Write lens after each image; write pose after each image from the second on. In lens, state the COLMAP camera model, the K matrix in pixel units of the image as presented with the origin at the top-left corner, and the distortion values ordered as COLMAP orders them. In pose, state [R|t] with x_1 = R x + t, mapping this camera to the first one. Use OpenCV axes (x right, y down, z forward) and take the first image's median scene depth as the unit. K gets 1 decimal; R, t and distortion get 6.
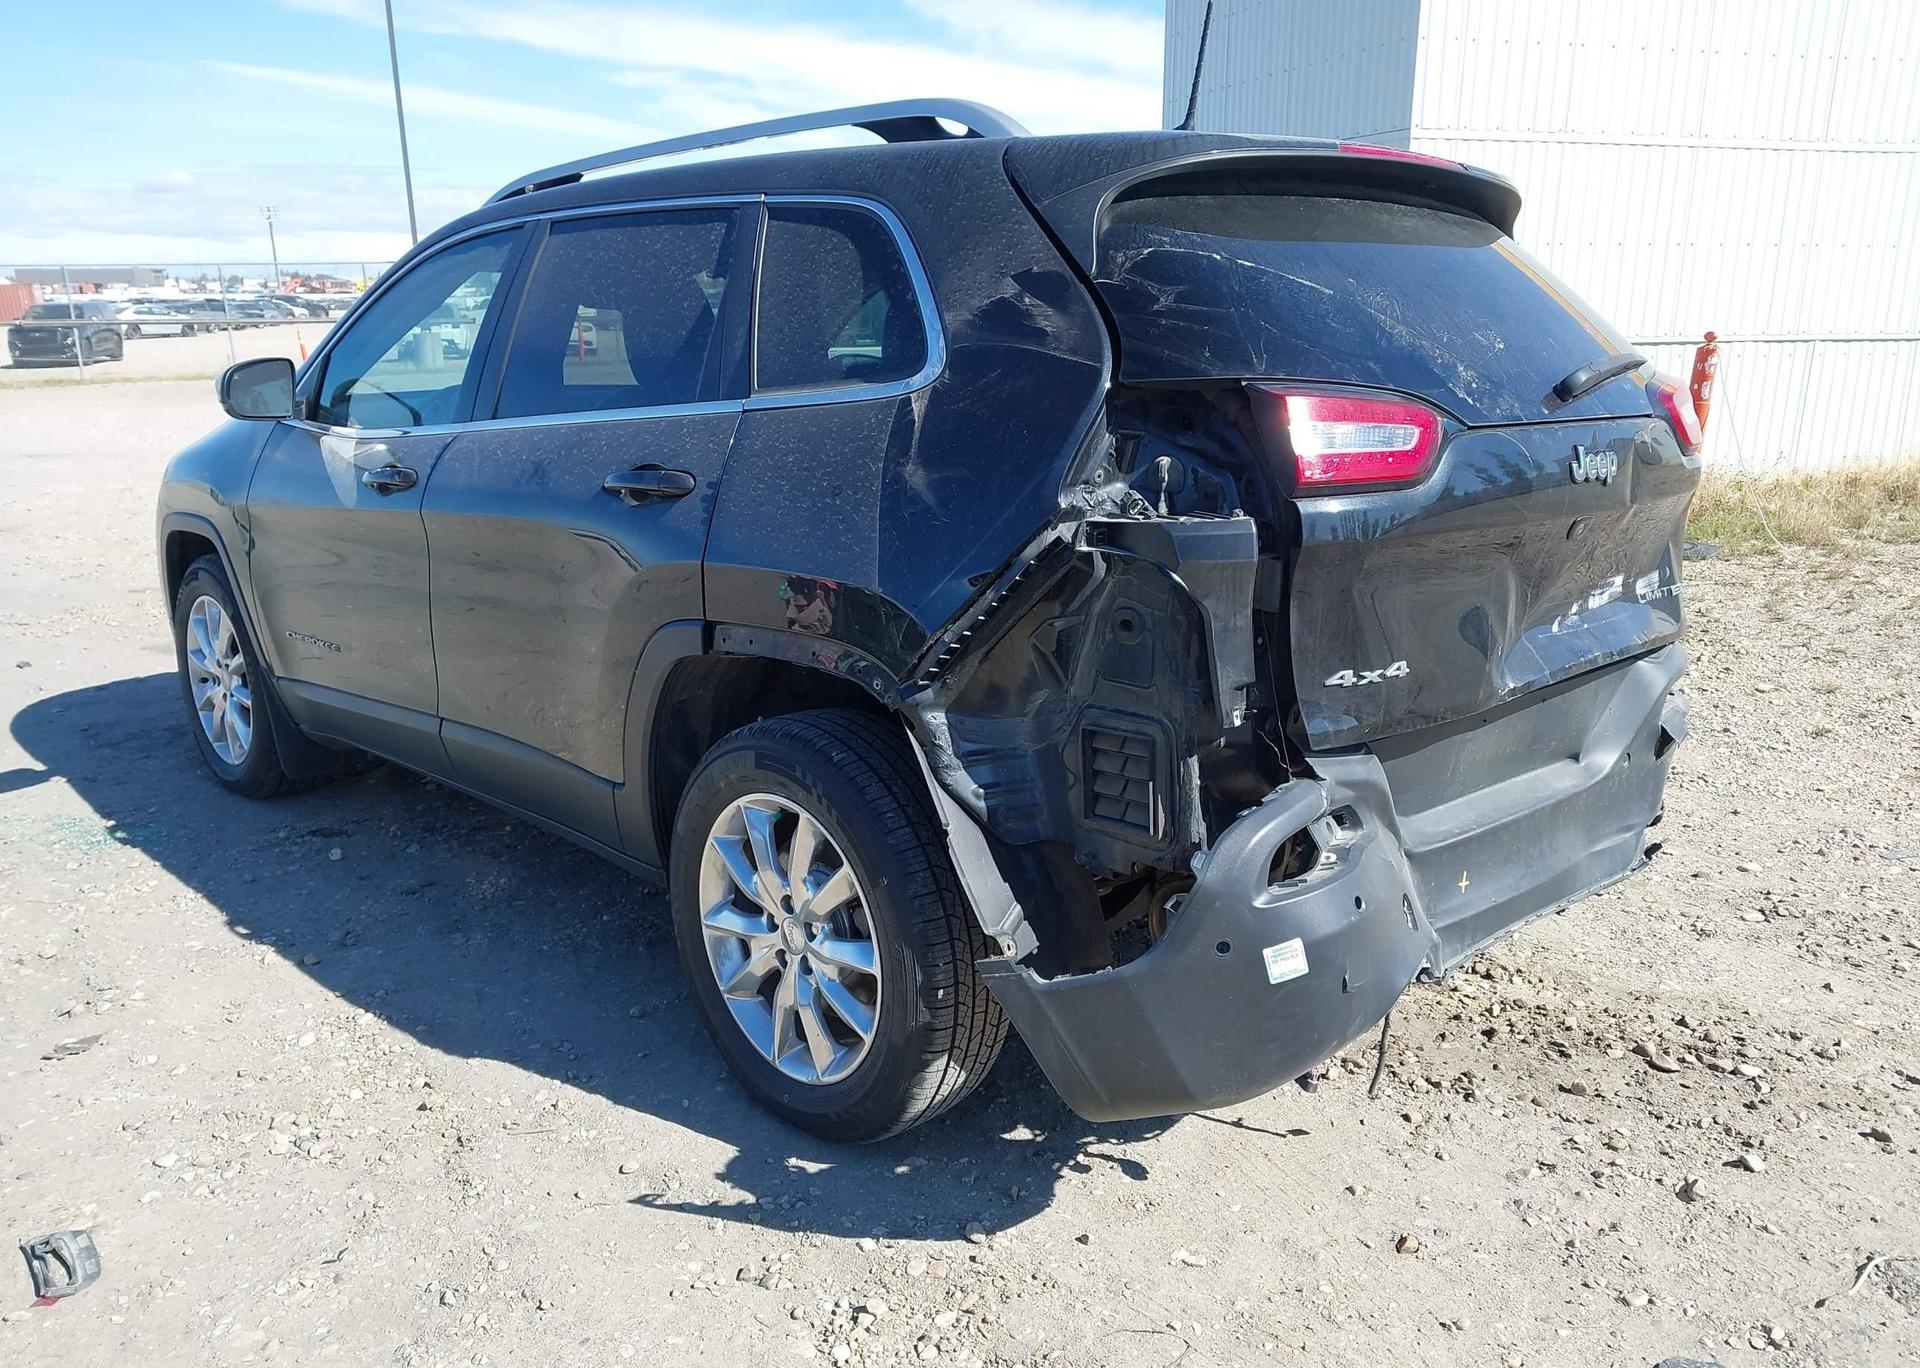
lens RADIAL K [[1539.4, 0, 979.3], [0, 1539.4, 707.3], [0, 0, 1]] dist [0.071805, -0.110052]
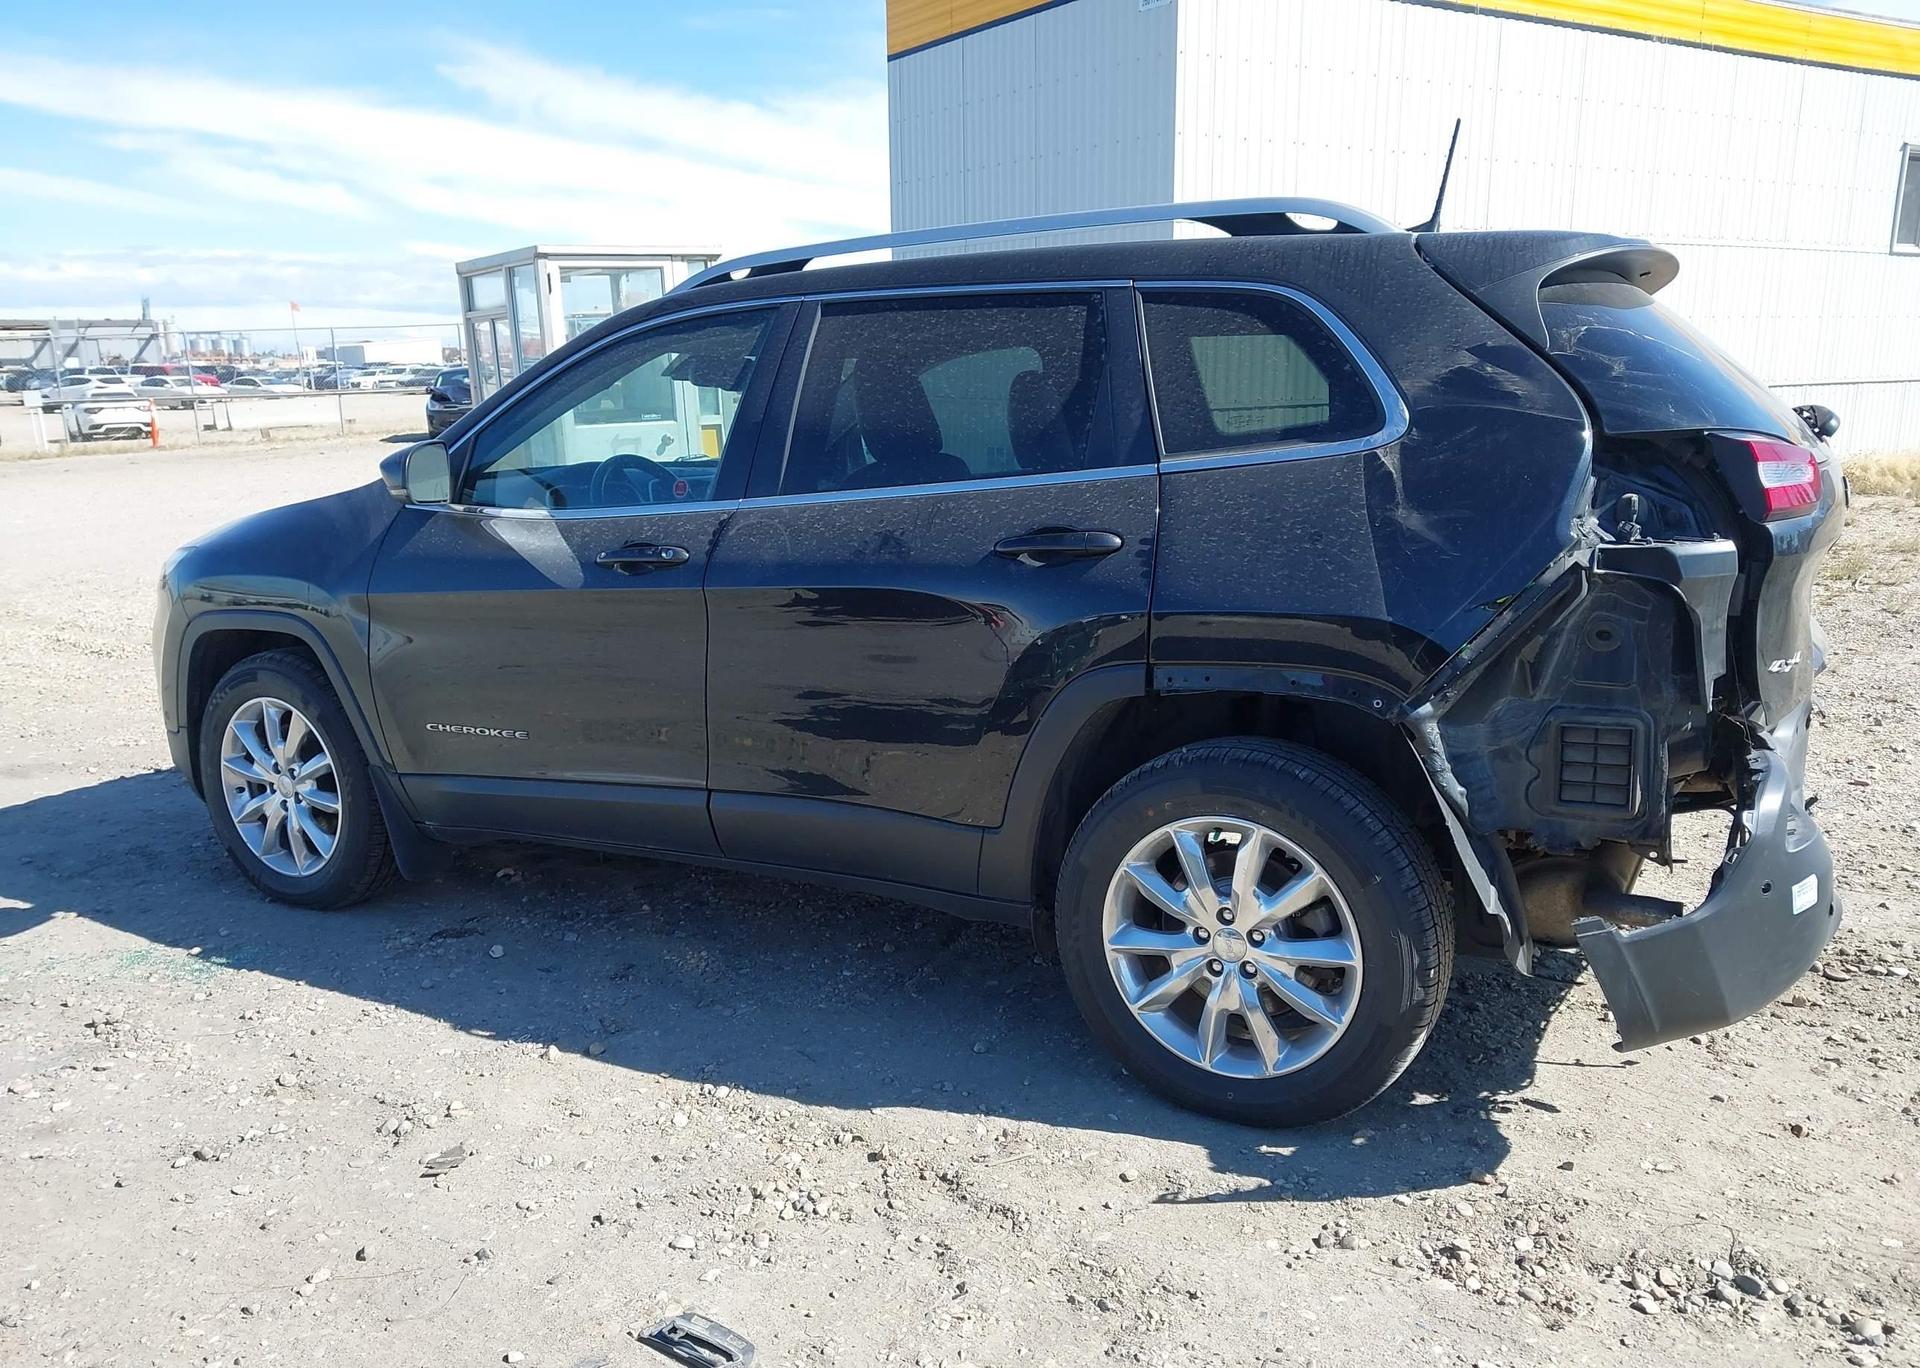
lens RADIAL K [[1539.4, 0, 982.8], [0, 1539.4, 699.5], [0, 0, 1]] dist [0.071805, -0.110052]
pose [[0.959703, -0.071169, 0.271854, -0.610877], [0.084143, 0.995790, -0.036354, -0.000520], [-0.268122, 0.057763, 0.961652, -0.021970]]
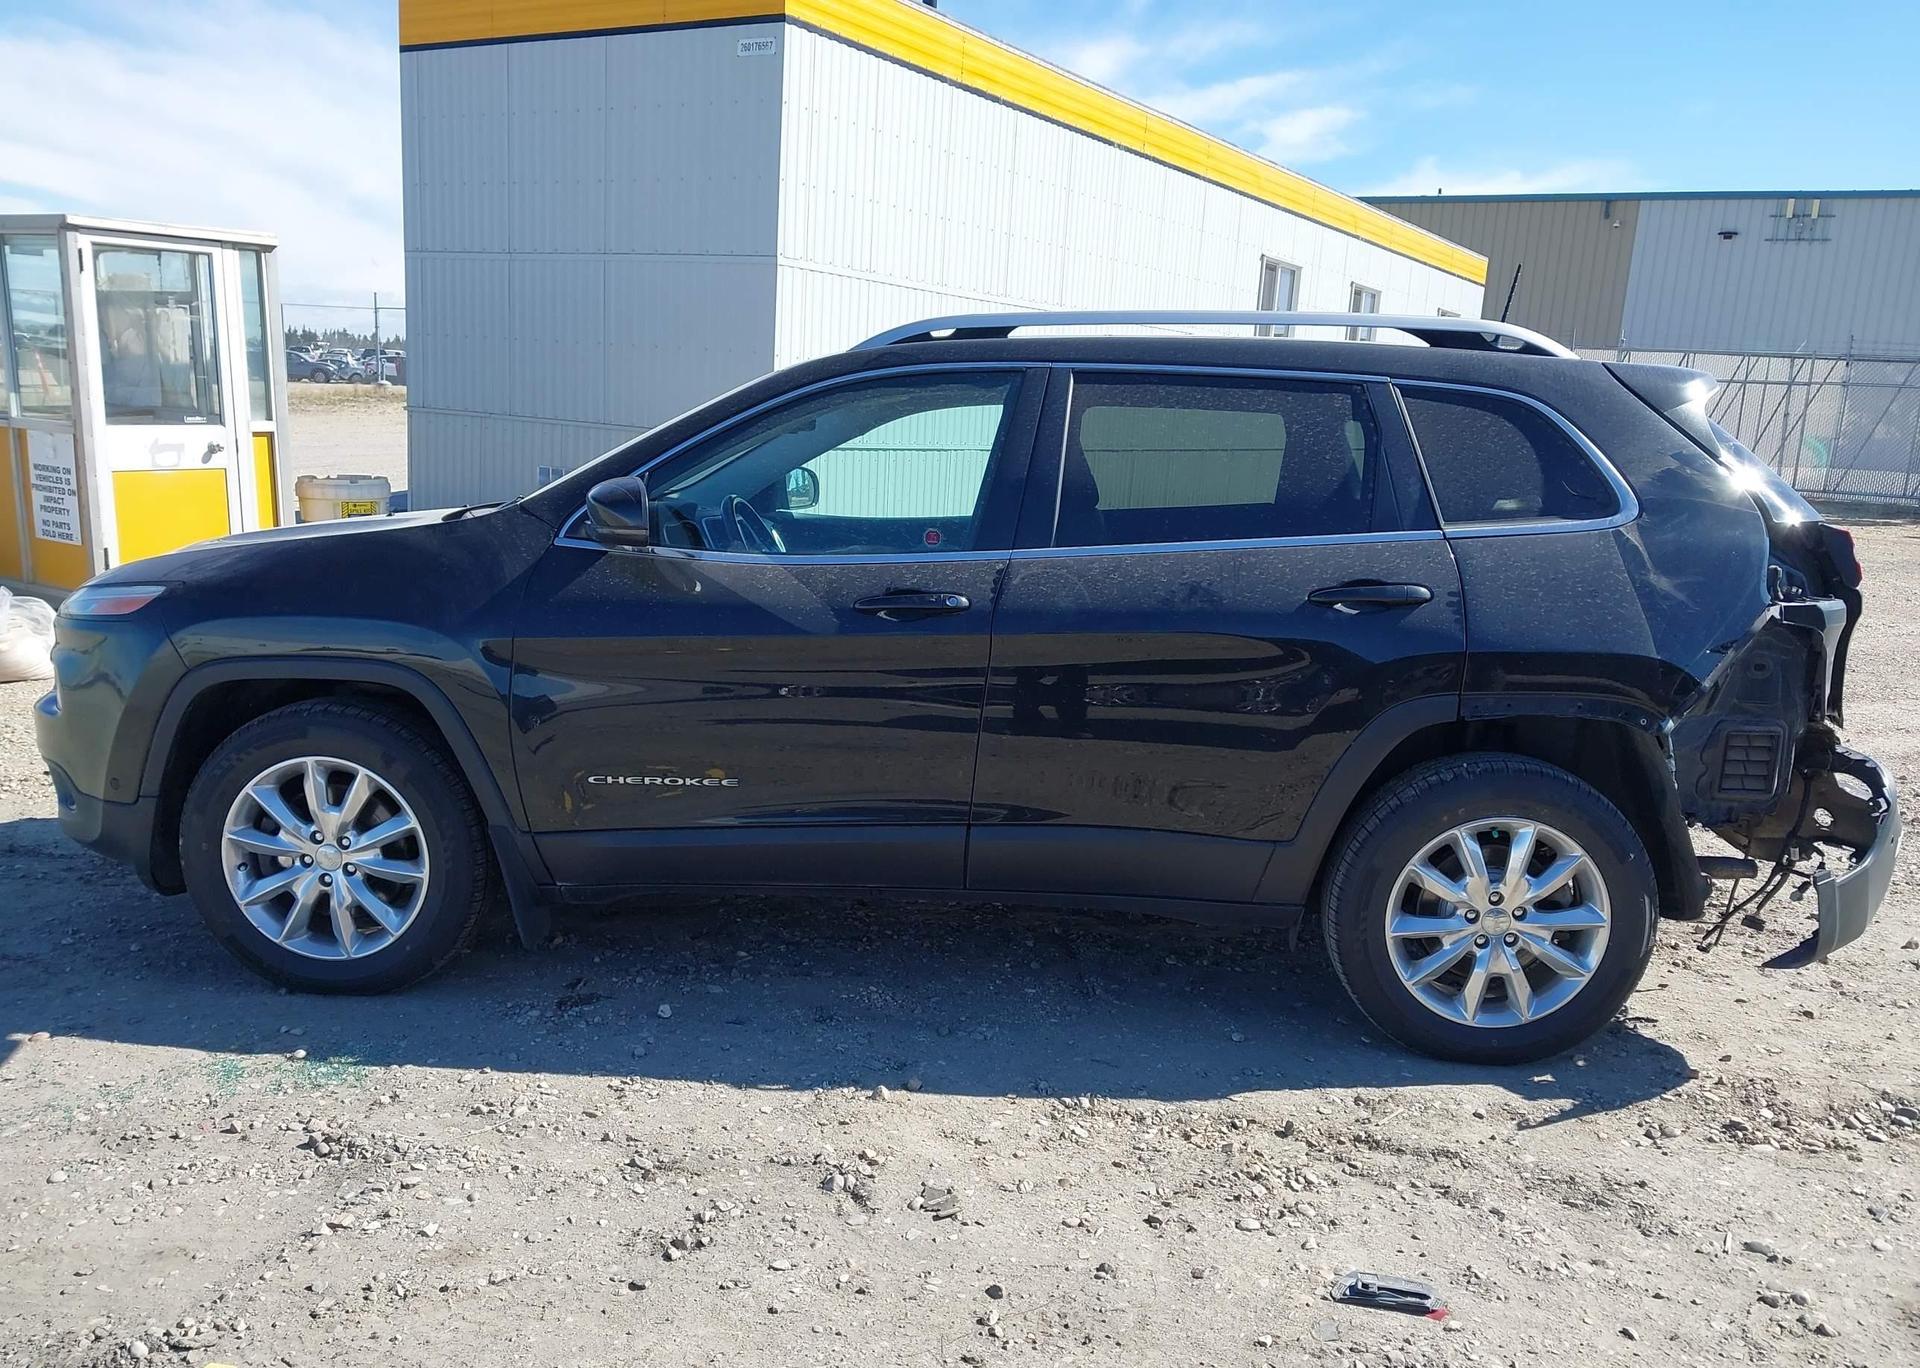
lens RADIAL K [[1539.4, 0, 990.9], [0, 1539.4, 700.4], [0, 0, 1]] dist [0.071805, -0.110052]
pose [[0.727033, -0.089743, 0.680713, -1.434968], [0.123282, 0.992371, -0.000840, -0.103226], [-0.675444, 0.084530, 0.732550, 0.297848]]
